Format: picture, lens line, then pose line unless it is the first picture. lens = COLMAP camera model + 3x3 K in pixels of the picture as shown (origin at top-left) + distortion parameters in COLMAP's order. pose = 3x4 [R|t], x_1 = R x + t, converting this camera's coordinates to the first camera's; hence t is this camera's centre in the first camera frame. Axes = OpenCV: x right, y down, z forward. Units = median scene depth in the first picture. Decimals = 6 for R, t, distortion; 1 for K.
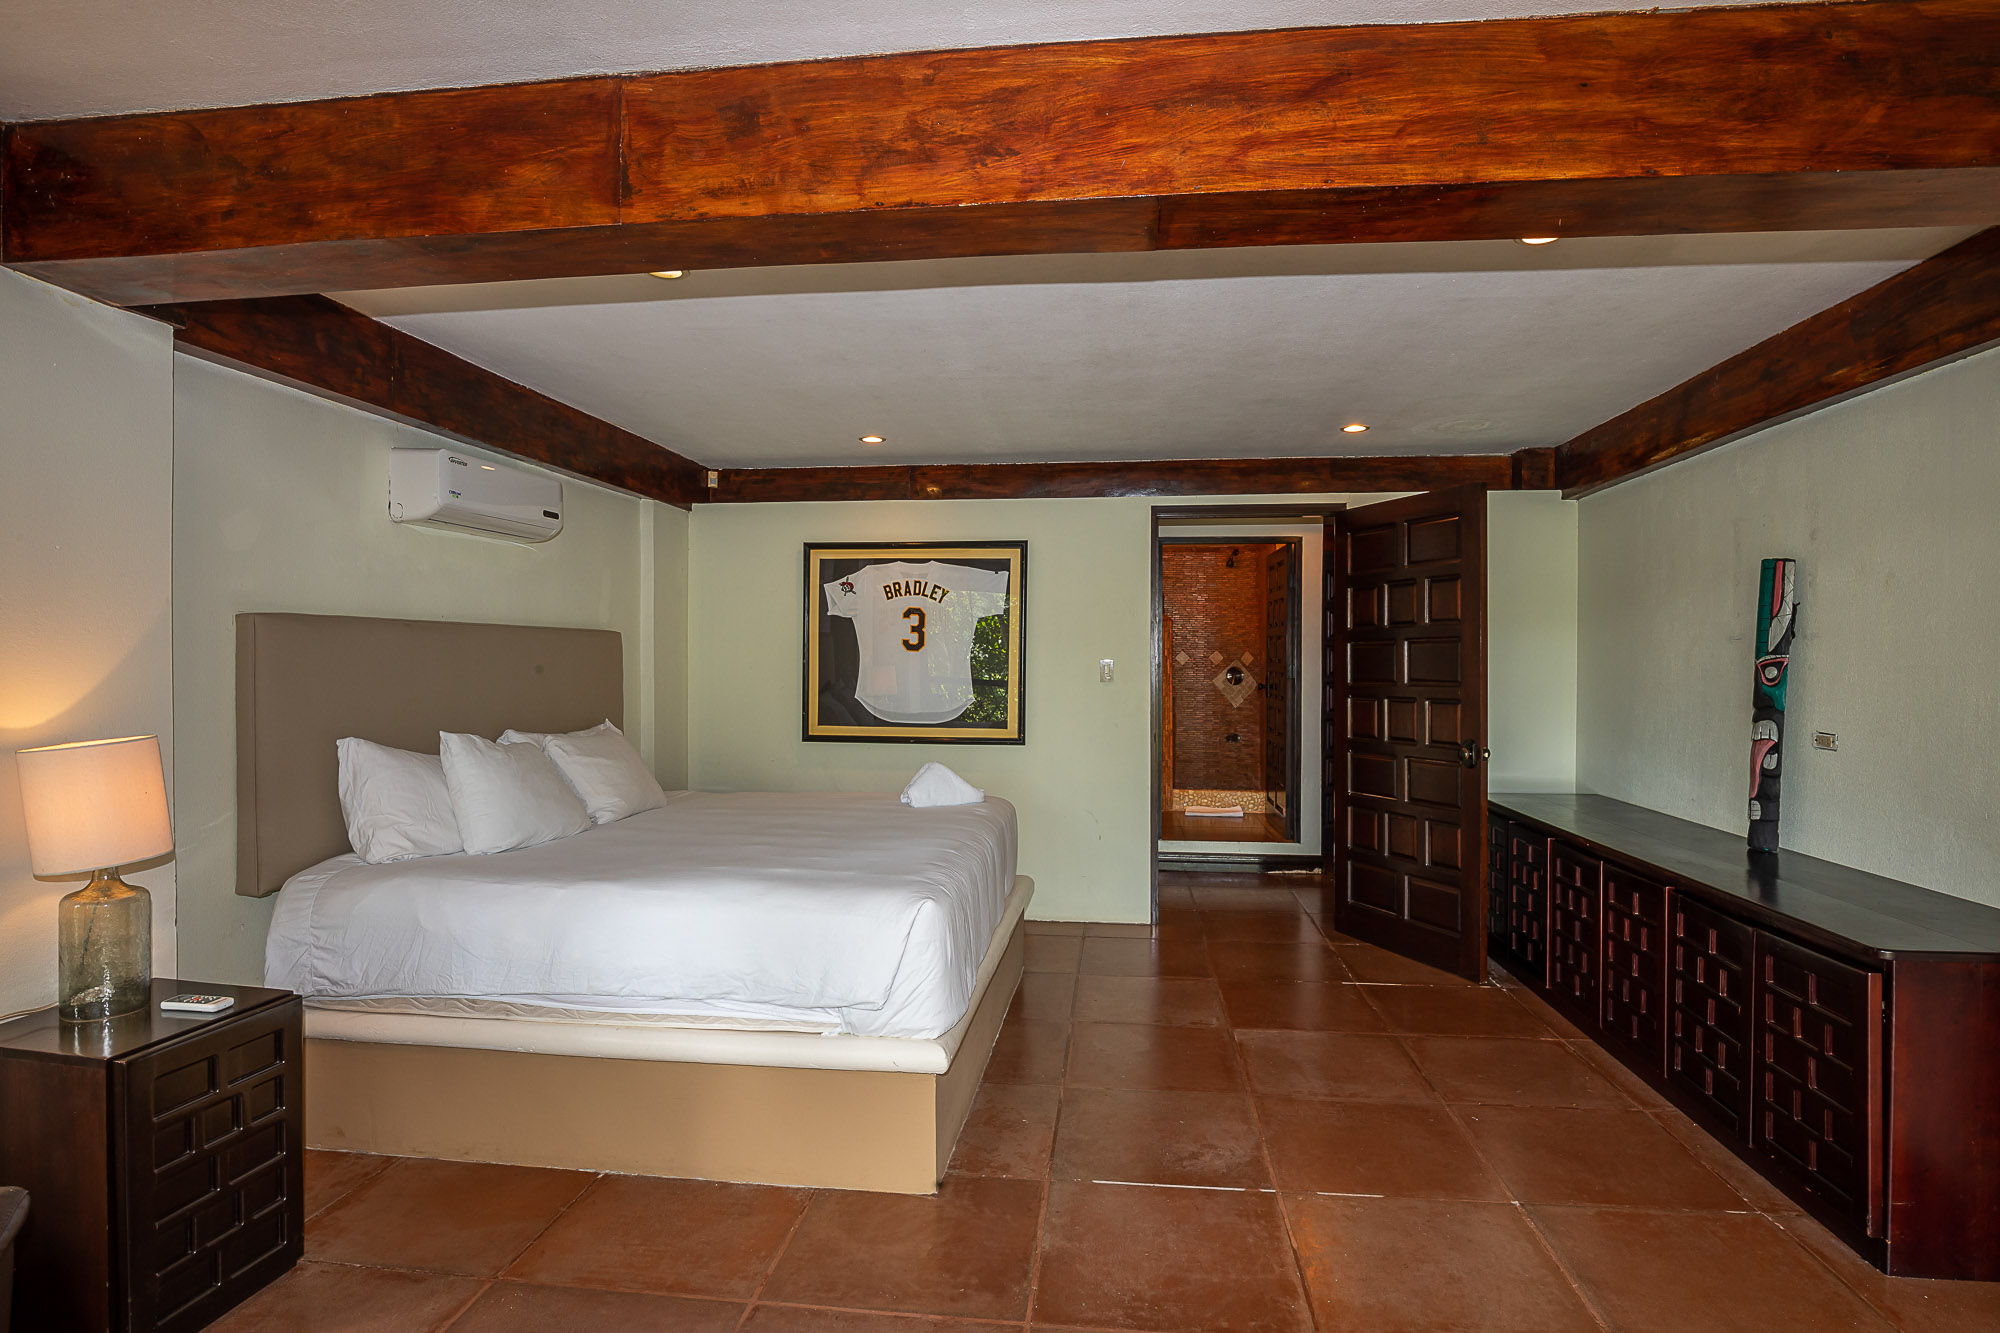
lens RADIAL K [[1053.7, 0, 1003.1], [0, 1053.7, 666.1], [0, 0, 1]] dist [-0.002098, -0.000326]
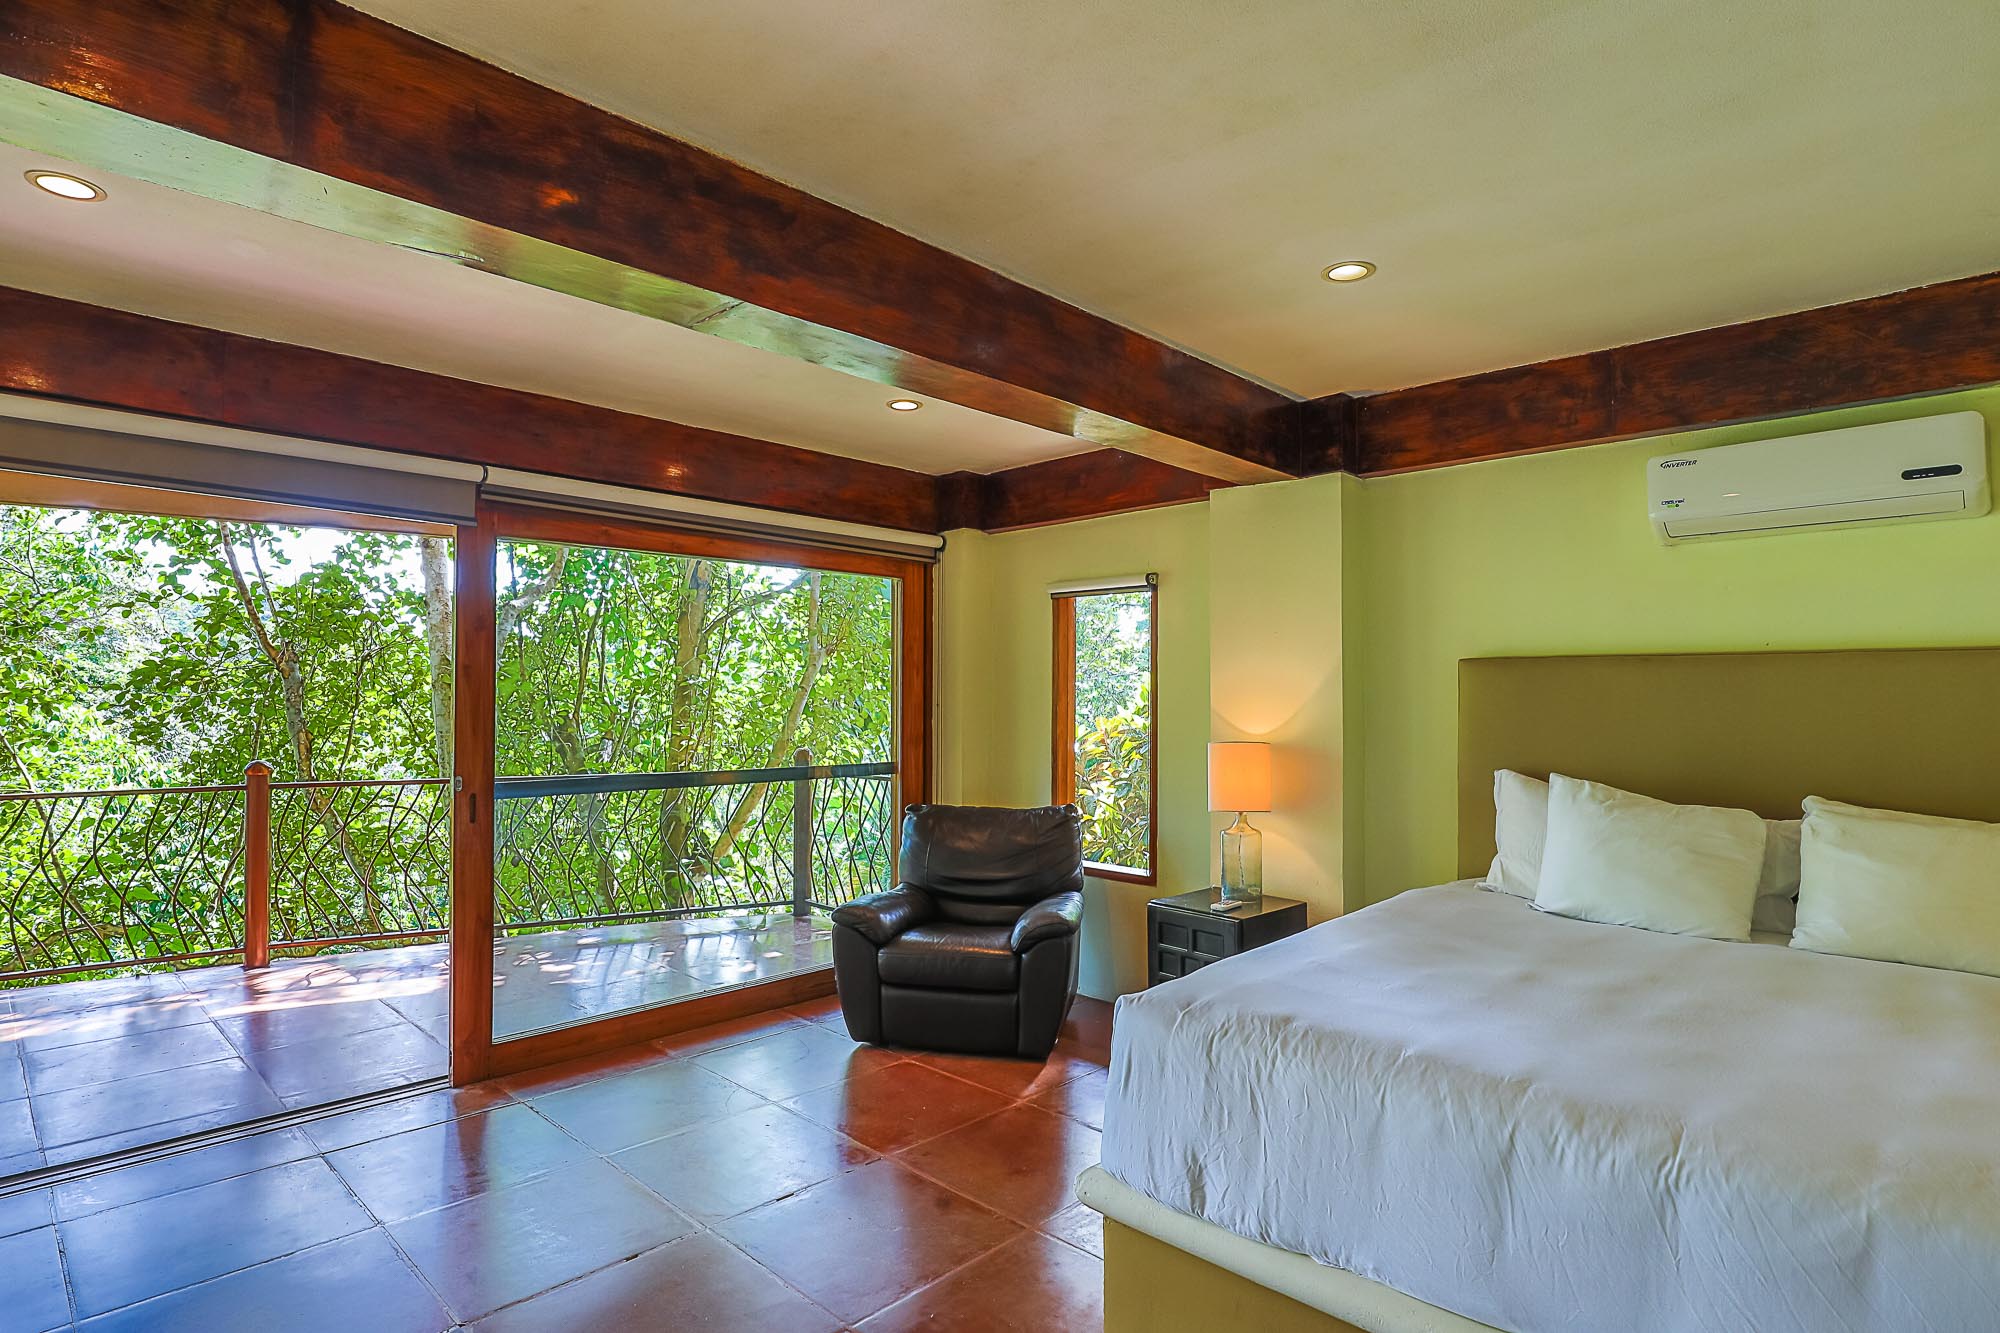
lens RADIAL K [[1053.7, 0, 1000.6], [0, 1053.7, 675.0], [0, 0, 1]] dist [-0.002098, -0.000326]
pose [[-0.593413, -0.020482, -0.804637, 0.505861], [-0.012498, 0.999790, -0.016232, -0.004177], [0.804801, 0.000424, -0.593545, 1.112739]]
